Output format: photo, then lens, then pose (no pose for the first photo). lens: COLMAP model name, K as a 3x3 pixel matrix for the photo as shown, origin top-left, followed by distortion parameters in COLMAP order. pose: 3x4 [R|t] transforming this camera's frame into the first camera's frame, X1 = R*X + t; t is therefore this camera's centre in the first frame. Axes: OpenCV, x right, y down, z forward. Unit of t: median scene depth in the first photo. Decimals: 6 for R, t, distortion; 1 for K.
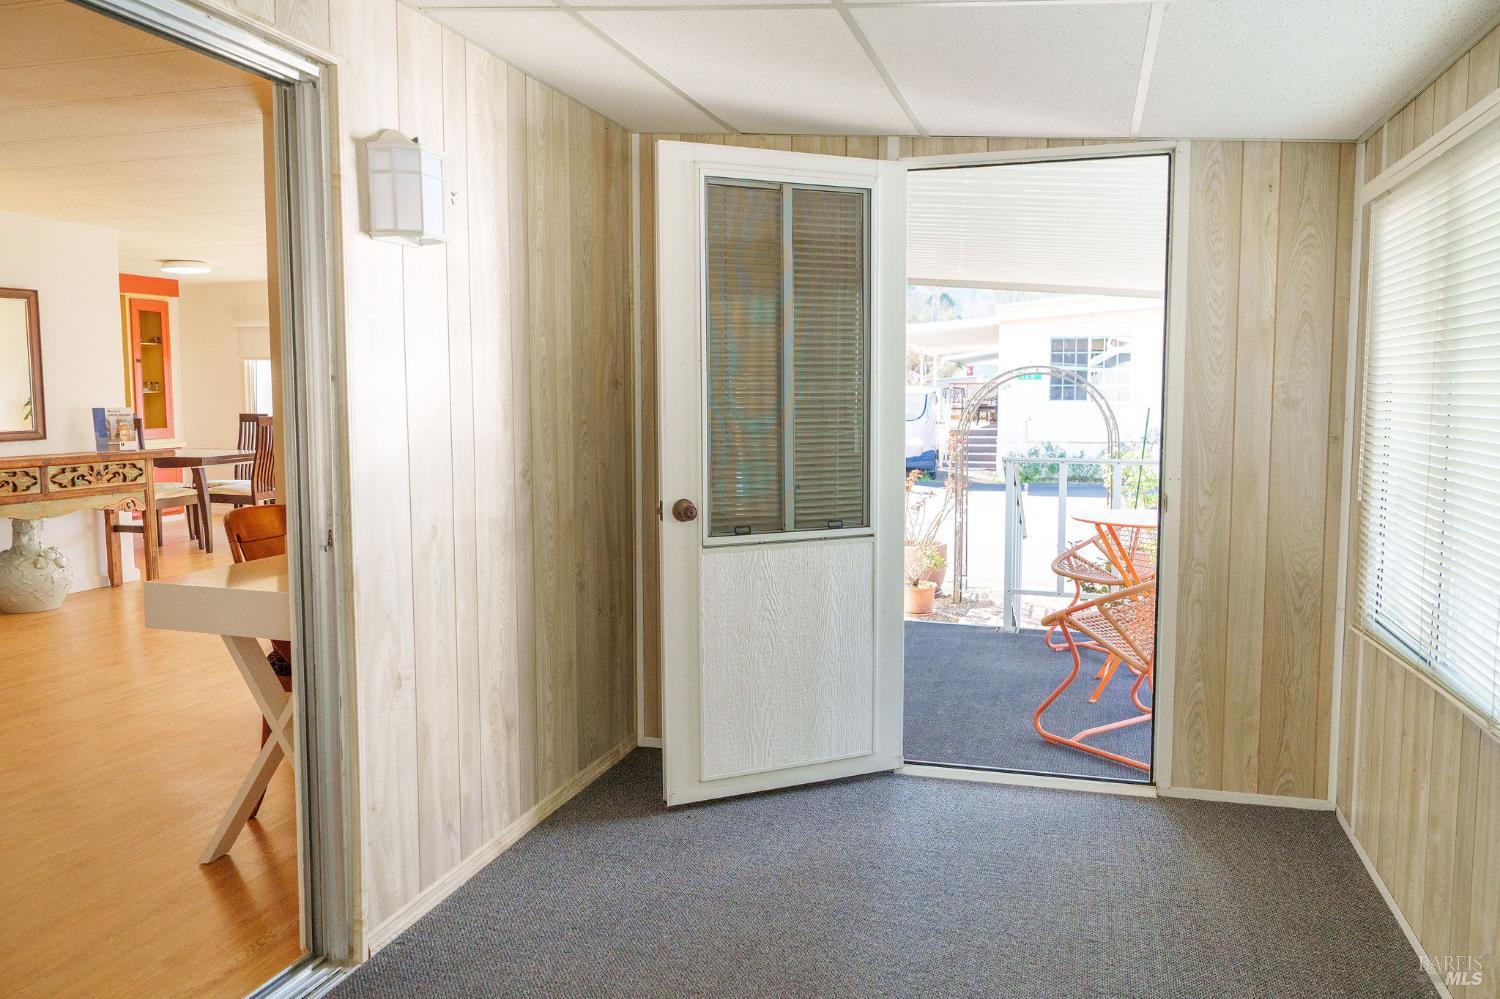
lens RADIAL K [[1150.2, 0, 752.9], [0, 1150.2, 491.6], [0, 0, 1]] dist [-0.002162, -0.003943]
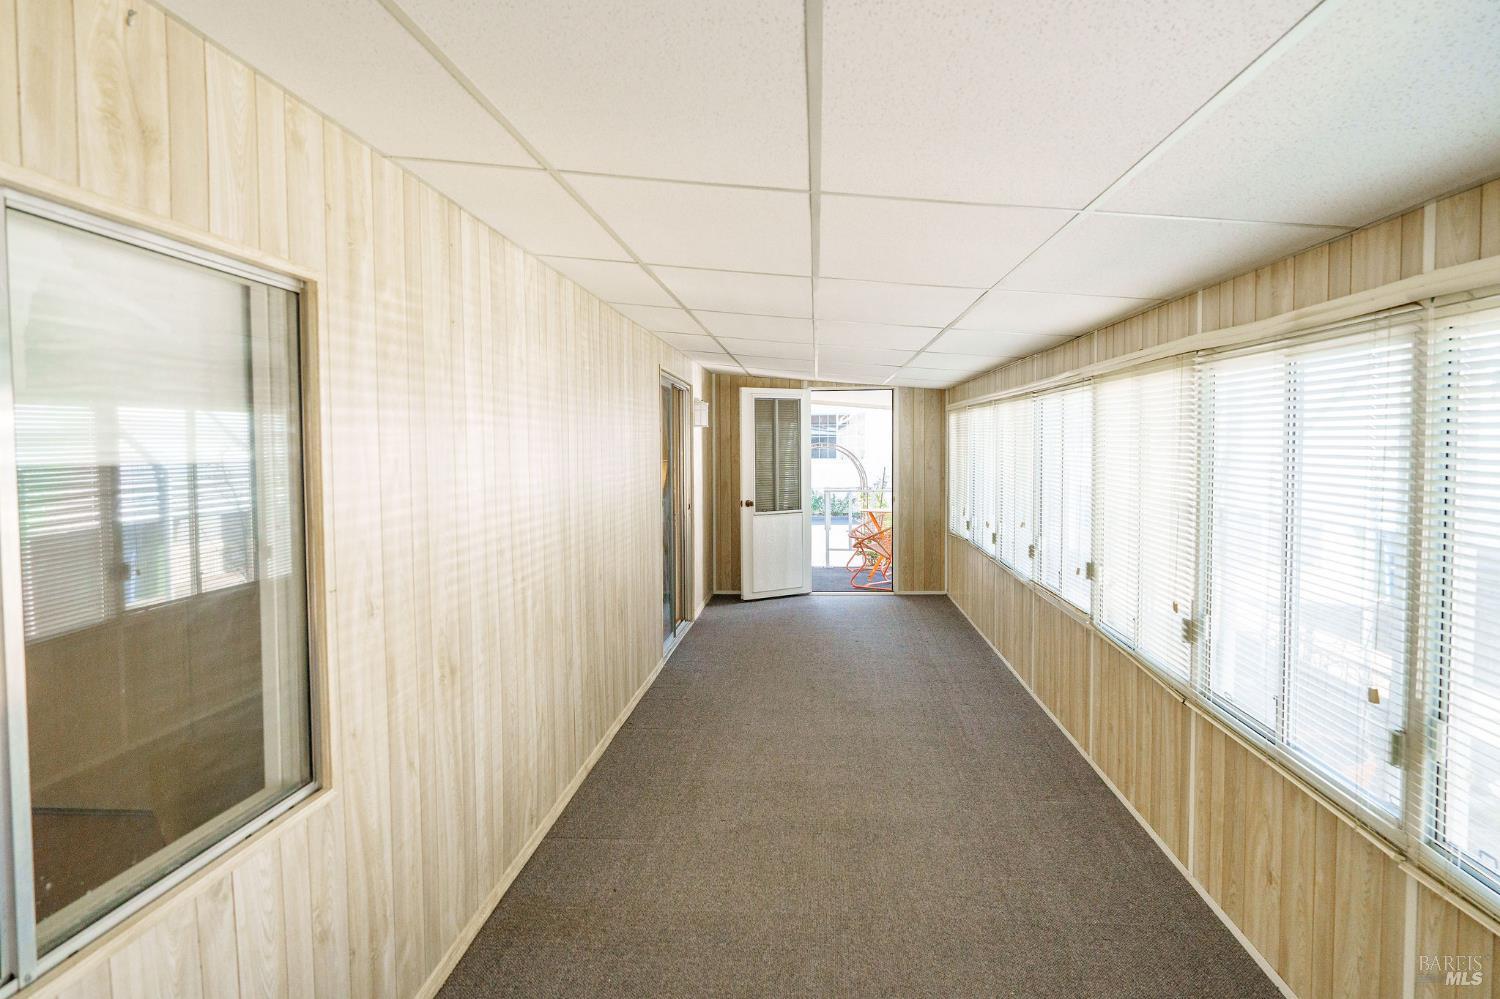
lens RADIAL K [[1150.2, 0, 748.7], [0, 1150.2, 505.5], [0, 0, 1]] dist [-0.002162, -0.003943]
pose [[0.975674, -0.014784, 0.218728, -0.734386], [0.022576, 0.999195, -0.033169, 0.124373], [-0.218061, 0.037300, 0.975222, -2.026044]]
